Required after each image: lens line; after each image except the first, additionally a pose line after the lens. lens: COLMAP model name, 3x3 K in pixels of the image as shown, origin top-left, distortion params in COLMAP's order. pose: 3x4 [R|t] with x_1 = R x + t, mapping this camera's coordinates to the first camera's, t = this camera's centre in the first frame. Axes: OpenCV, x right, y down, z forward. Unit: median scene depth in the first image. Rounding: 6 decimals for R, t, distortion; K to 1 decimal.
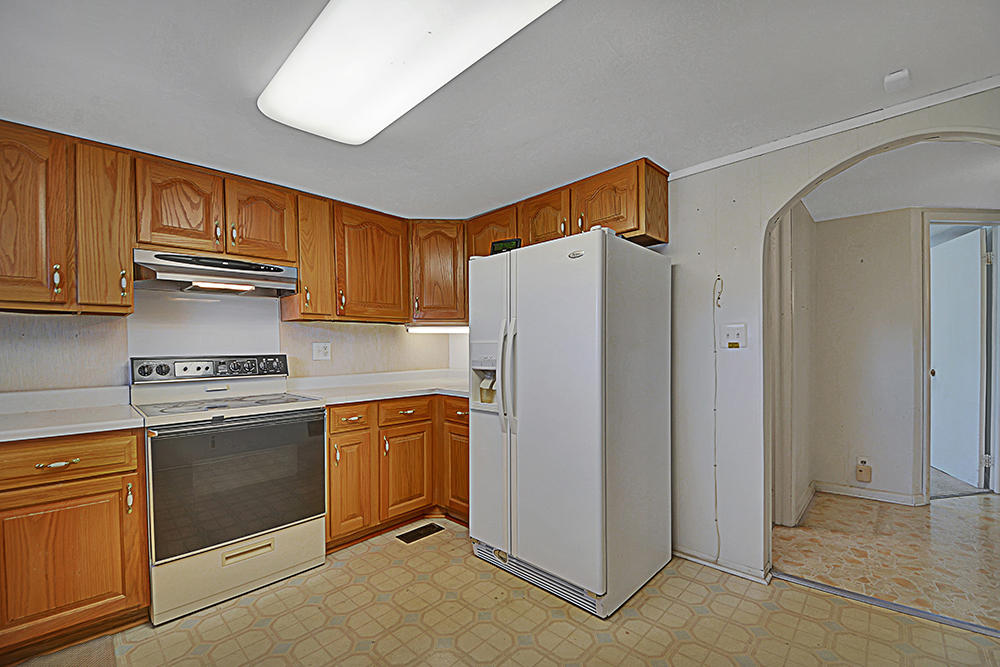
lens RADIAL K [[371.1, 0, 497.5], [0, 371.1, 352.1], [0, 0, 1]] dist [0.025790, -0.016021]
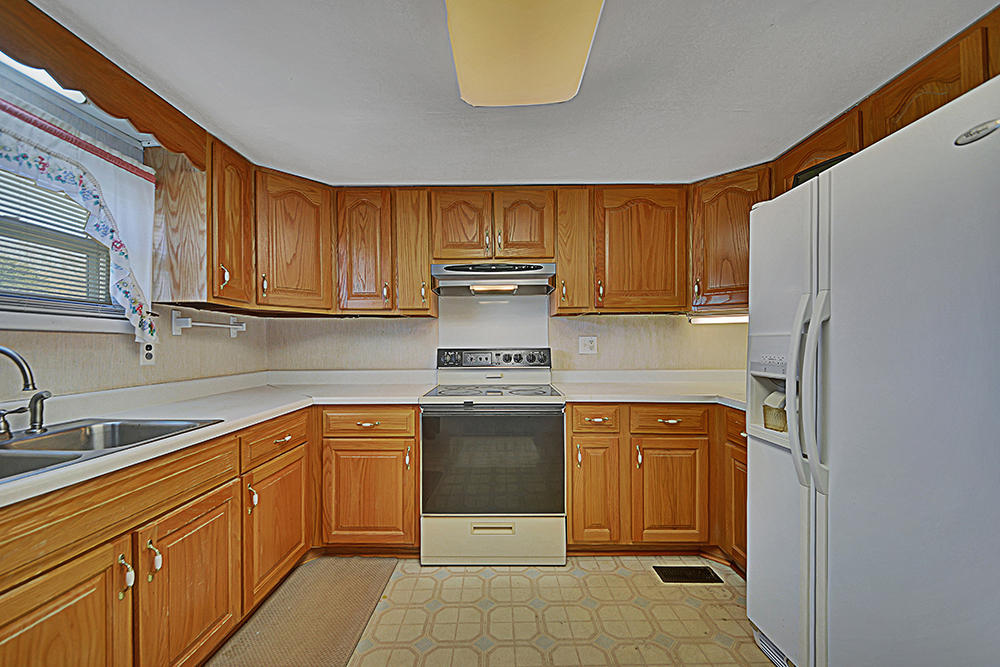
lens RADIAL K [[371.1, 0, 497.5], [0, 371.1, 352.1], [0, 0, 1]] dist [0.025790, -0.016021]
pose [[0.706340, 0.025316, -0.707420, 0.078381], [-0.013185, 0.999657, 0.022609, -0.004456], [0.707750, -0.006642, 0.706432, 0.188639]]
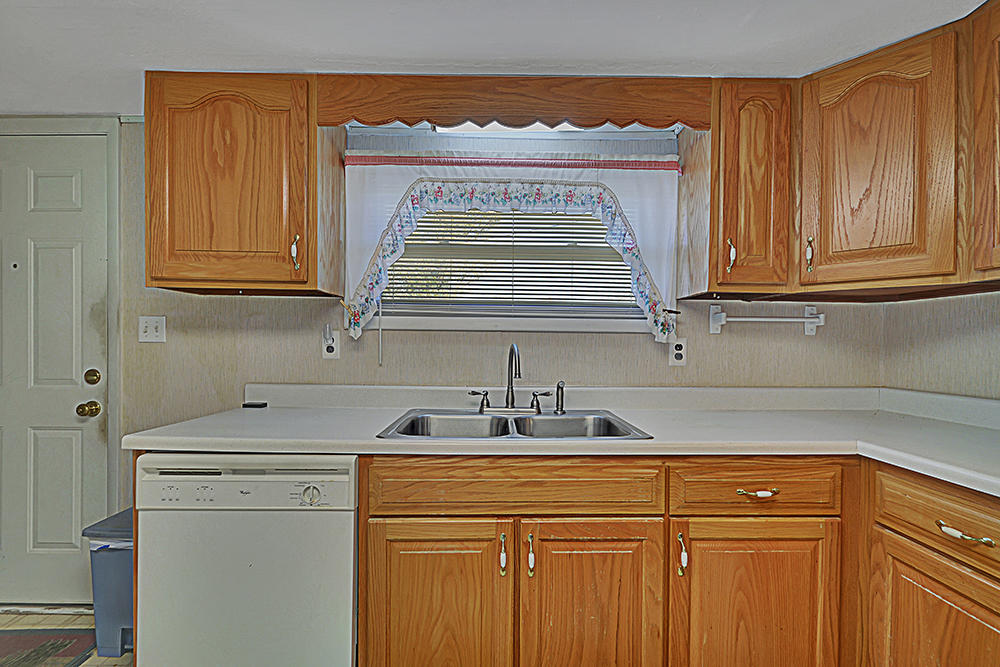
lens RADIAL K [[437.6, 0, 502.2], [0, 437.6, 348.1], [0, 0, 1]] dist [0.018980, -0.000246]
pose [[-0.677631, 0.012220, -0.735300, -0.088386], [-0.003947, 0.999787, 0.020253, -0.001820], [0.735391, 0.016627, -0.677439, 0.495755]]
